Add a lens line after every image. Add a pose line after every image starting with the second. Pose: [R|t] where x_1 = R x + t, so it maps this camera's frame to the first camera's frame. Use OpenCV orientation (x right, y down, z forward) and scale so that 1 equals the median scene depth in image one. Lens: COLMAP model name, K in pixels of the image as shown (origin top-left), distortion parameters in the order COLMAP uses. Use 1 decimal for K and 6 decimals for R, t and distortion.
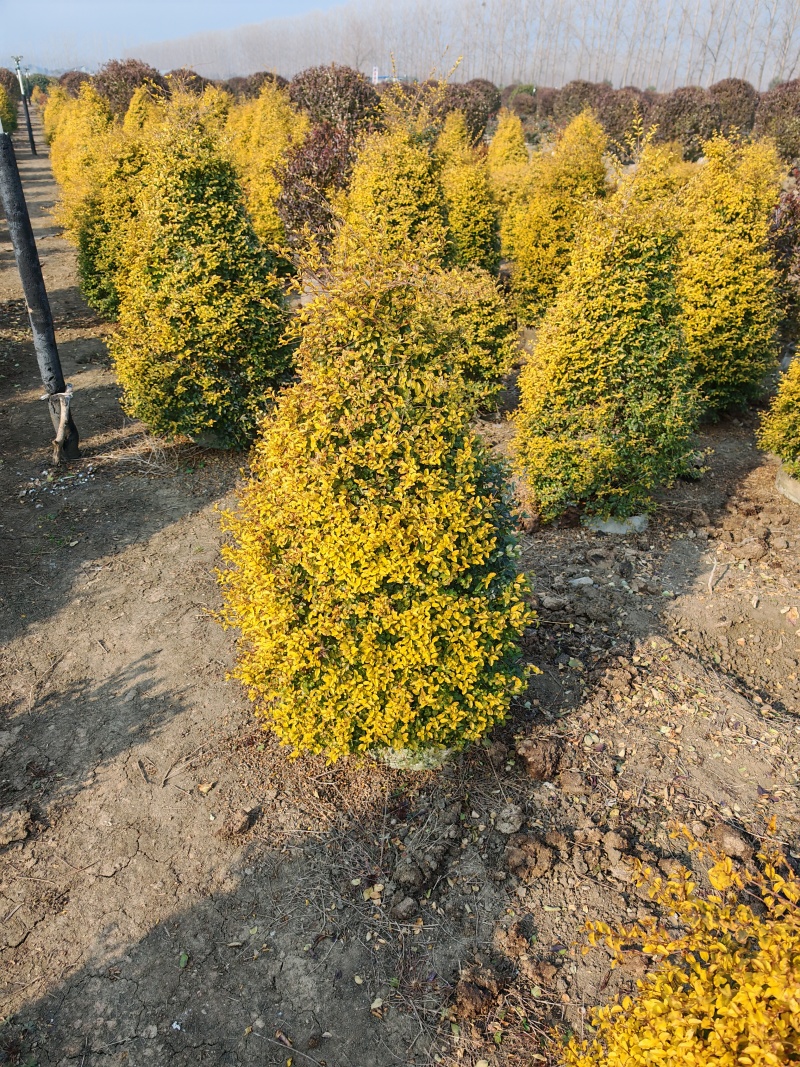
lens RADIAL K [[751.8, 0, 401.0], [0, 751.8, 534.1], [0, 0, 1]] dist [-0.006043, -0.007033]
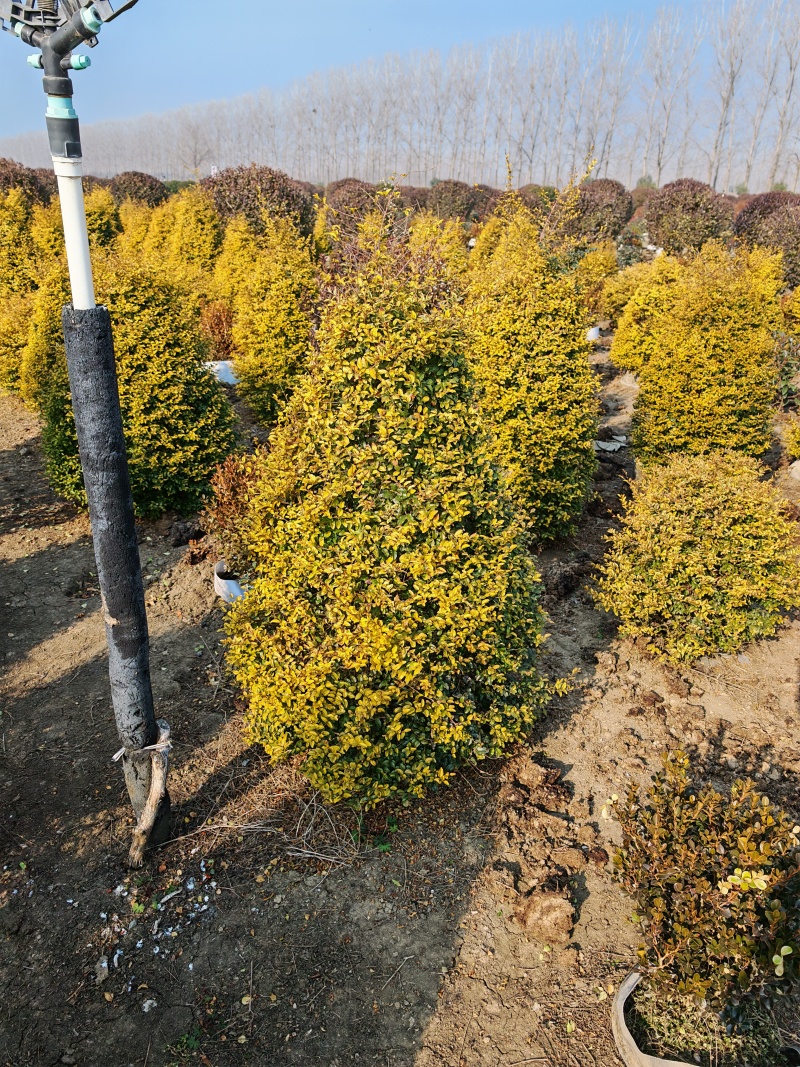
lens RADIAL K [[751.8, 0, 399.2], [0, 751.8, 533.2], [0, 0, 1]] dist [-0.006043, -0.007033]
pose [[0.982221, -0.077243, 0.171101, -0.250264], [0.094426, 0.991021, -0.094663, -0.189217], [-0.162253, 0.109136, 0.980695, 0.295460]]
